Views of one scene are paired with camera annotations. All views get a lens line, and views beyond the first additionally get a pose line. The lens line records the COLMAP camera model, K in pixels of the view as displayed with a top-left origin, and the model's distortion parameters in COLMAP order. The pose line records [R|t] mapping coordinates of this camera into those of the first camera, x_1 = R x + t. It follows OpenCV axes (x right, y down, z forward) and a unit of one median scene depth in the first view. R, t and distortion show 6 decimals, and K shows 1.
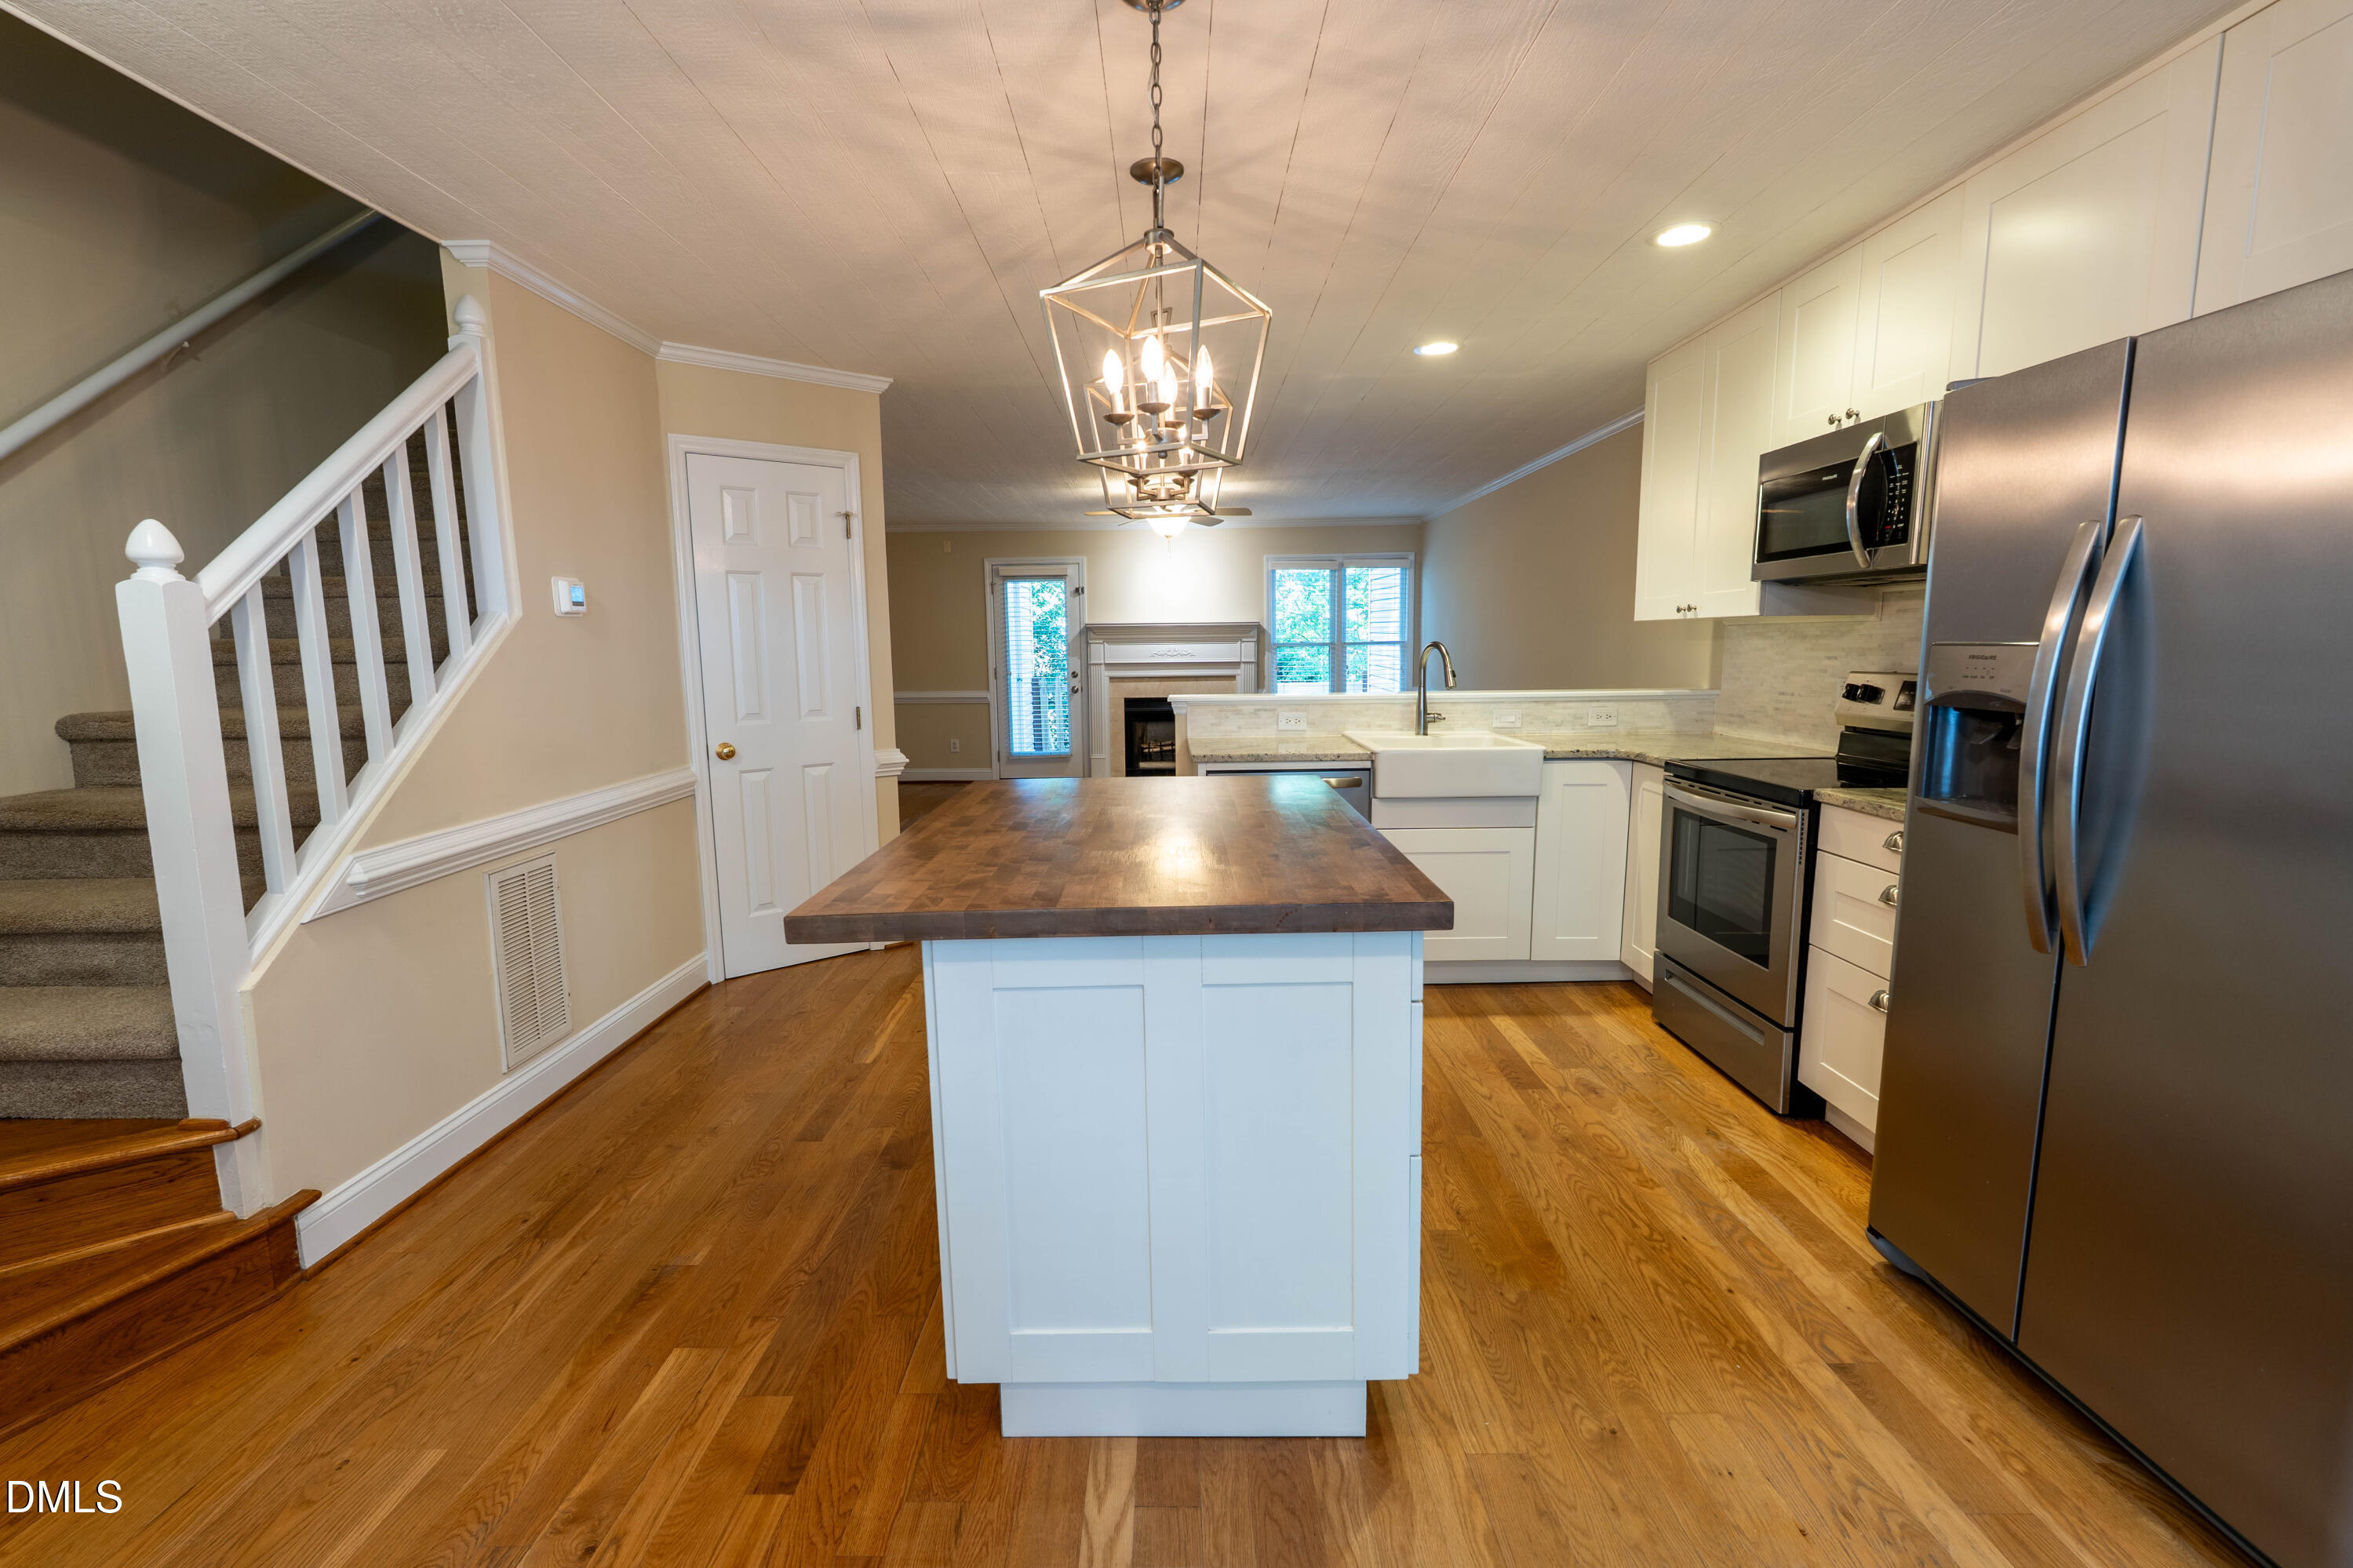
lens RADIAL K [[1021.0, 0, 1161.2], [0, 1021.0, 783.7], [0, 0, 1]] dist [-0.002417, -0.000081]
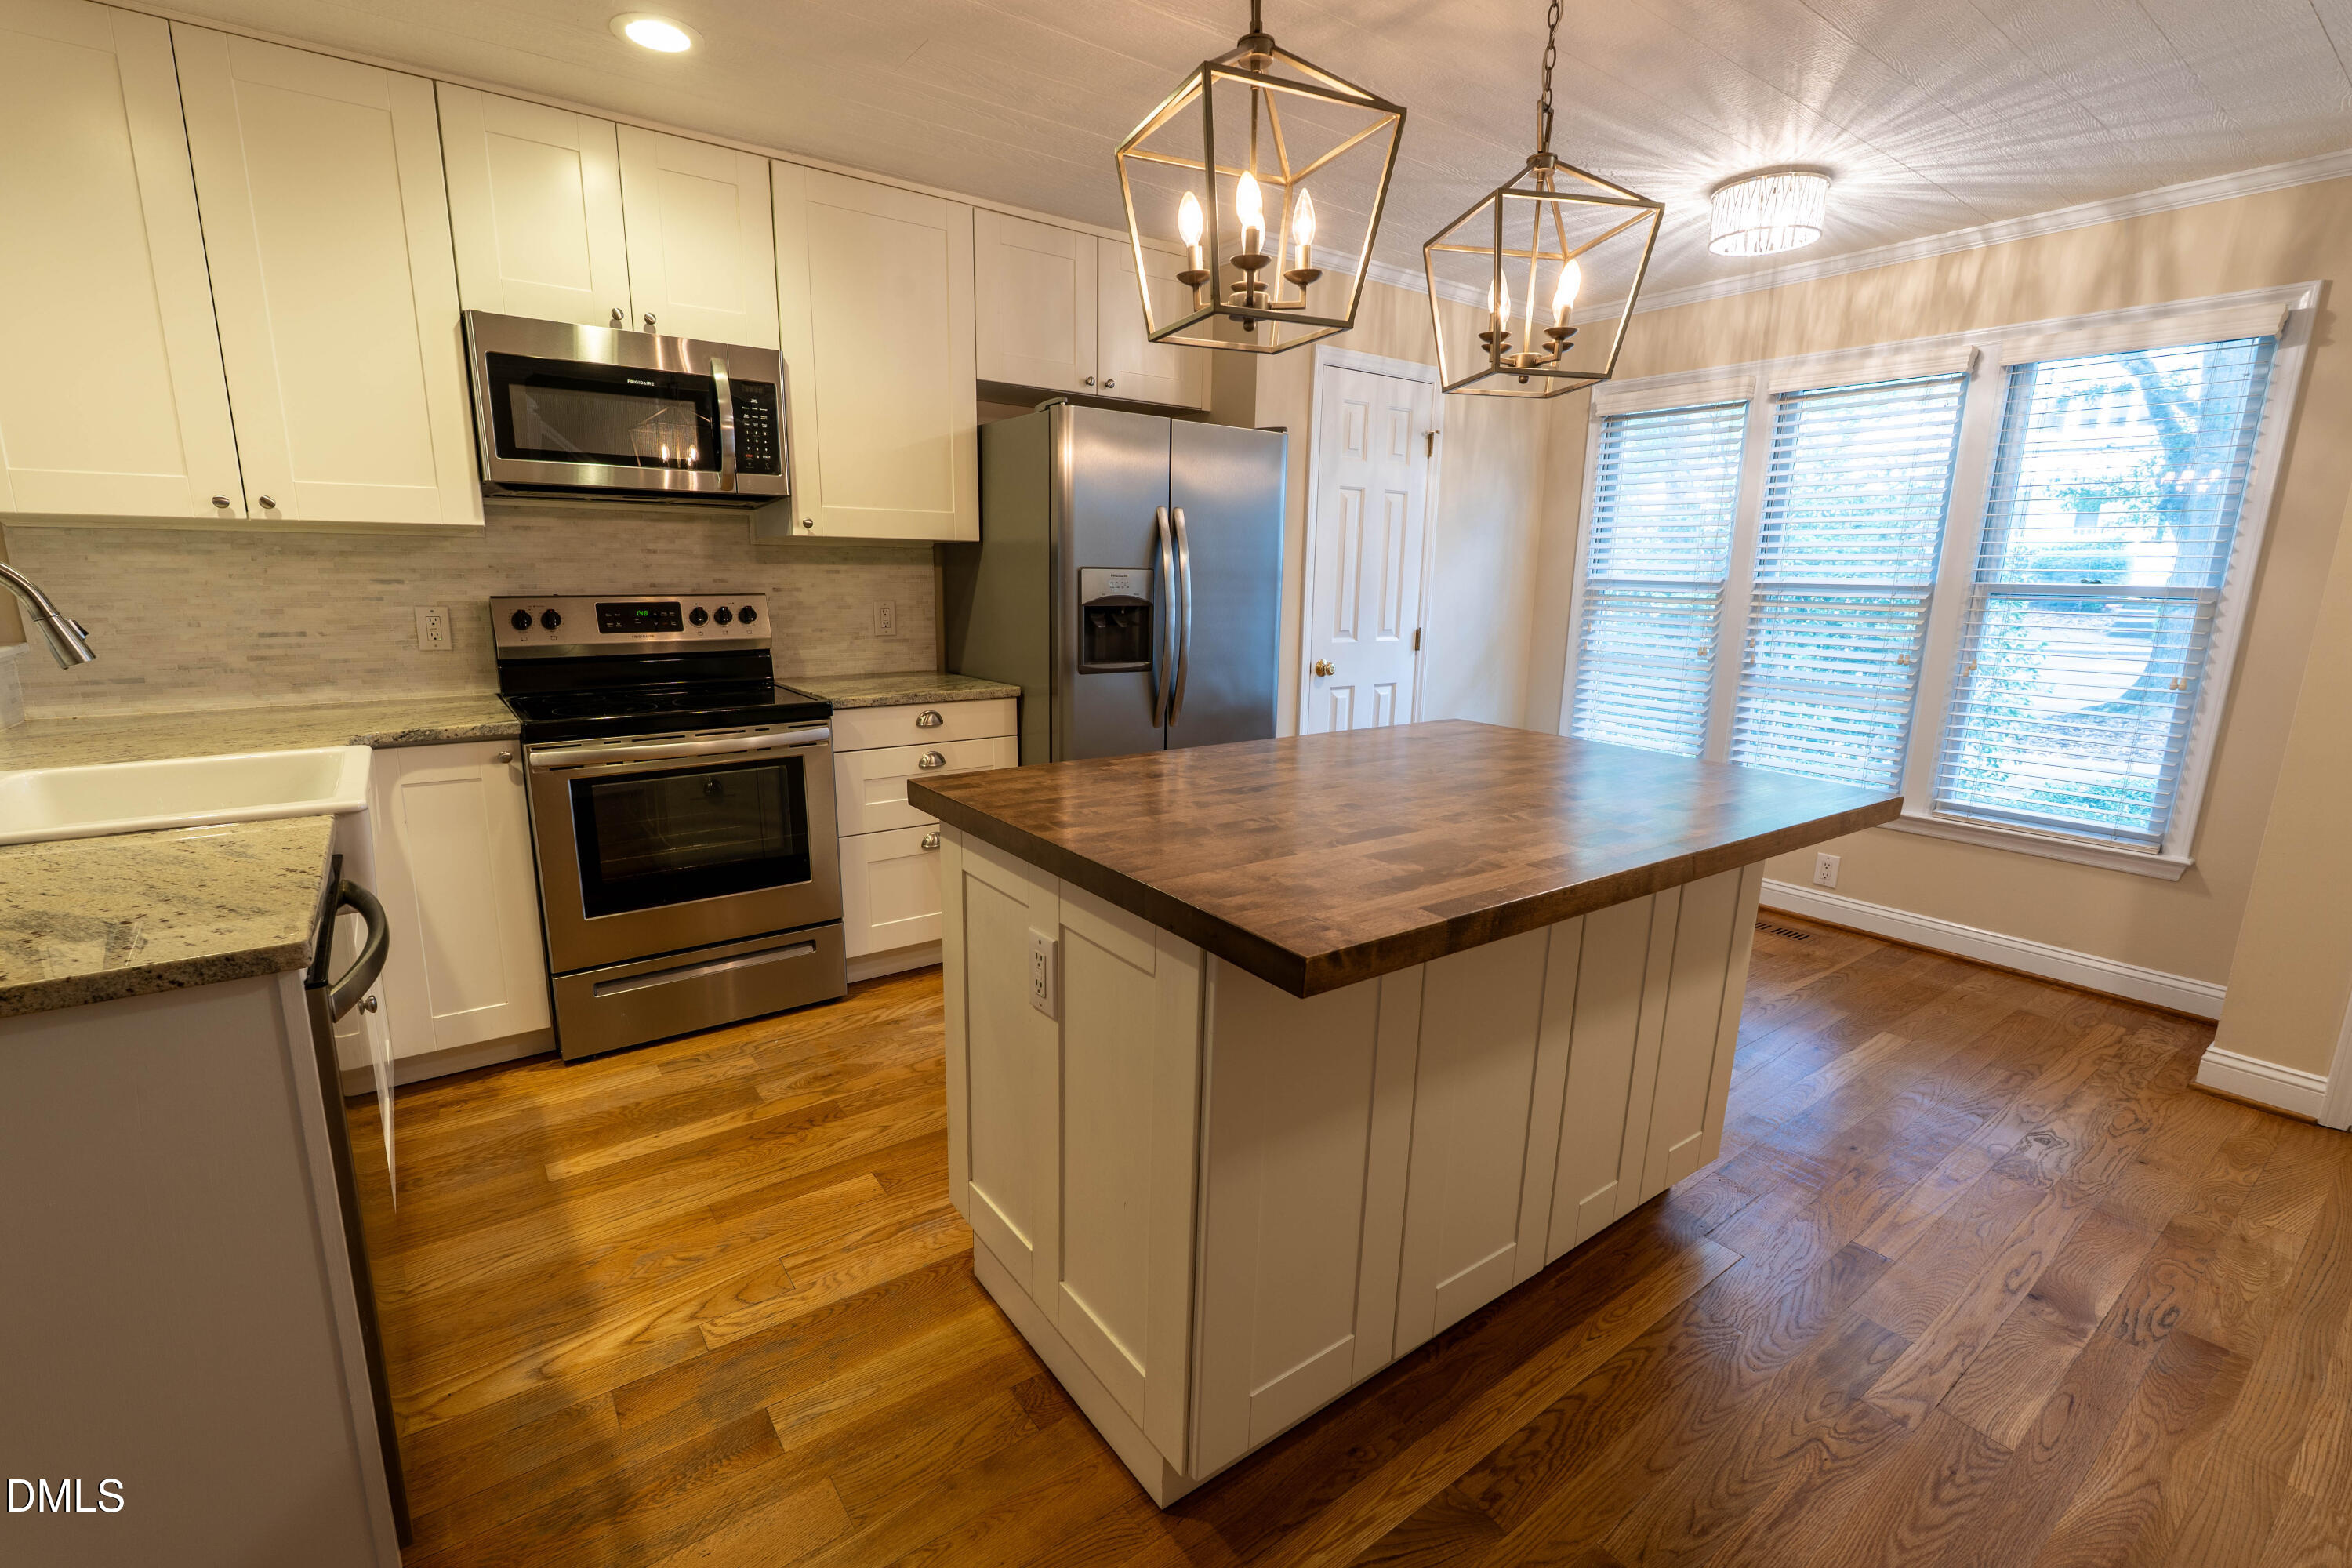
lens RADIAL K [[1020.7, 0, 1160.7], [0, 1020.7, 783.7], [0, 0, 1]] dist [-0.002417, -0.000081]
pose [[-0.592345, -0.159715, 0.789695, -0.280132], [0.105225, 0.956423, 0.272365, -0.104484], [-0.798783, 0.244430, -0.549727, 0.827249]]
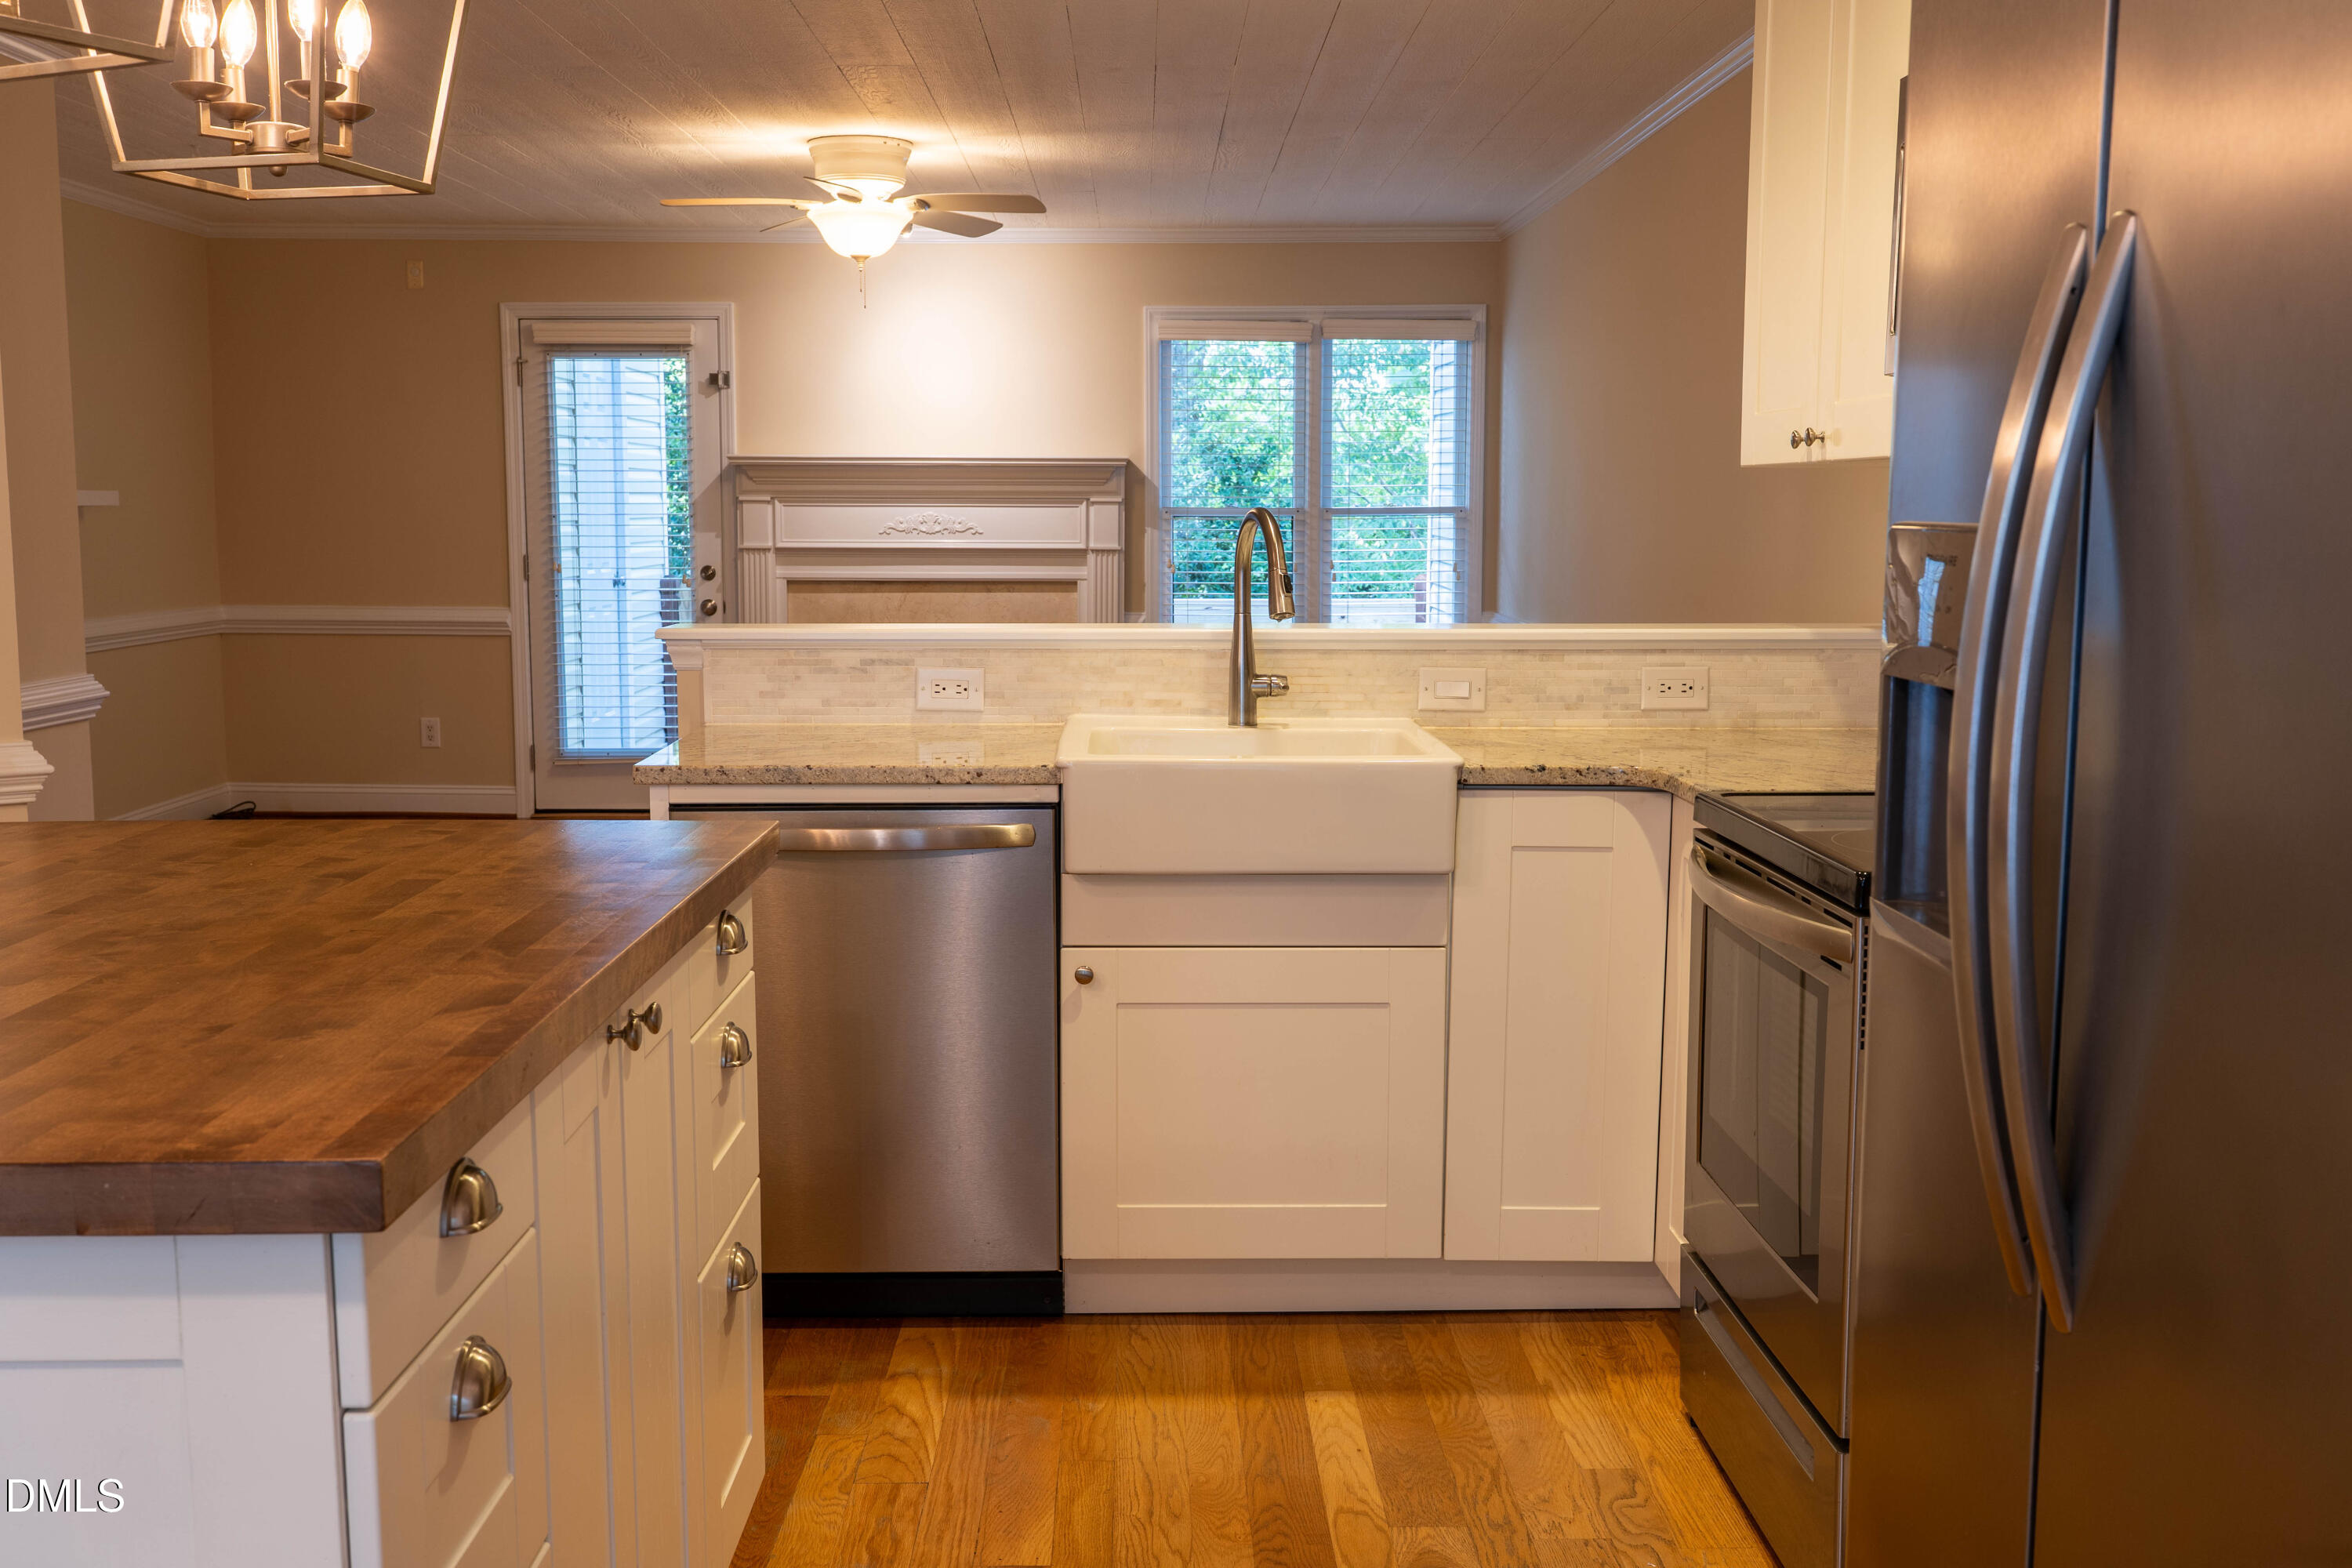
lens RADIAL K [[2305.1, 0, 1159.8], [0, 2305.1, 786.0], [0, 0, 1]] dist [0.005751, -0.002909]
pose [[0.999762, 0.012508, 0.017855, 0.200126], [-0.012225, 0.999799, -0.015901, -0.006526], [-0.018050, 0.015679, 0.999714, 0.036027]]
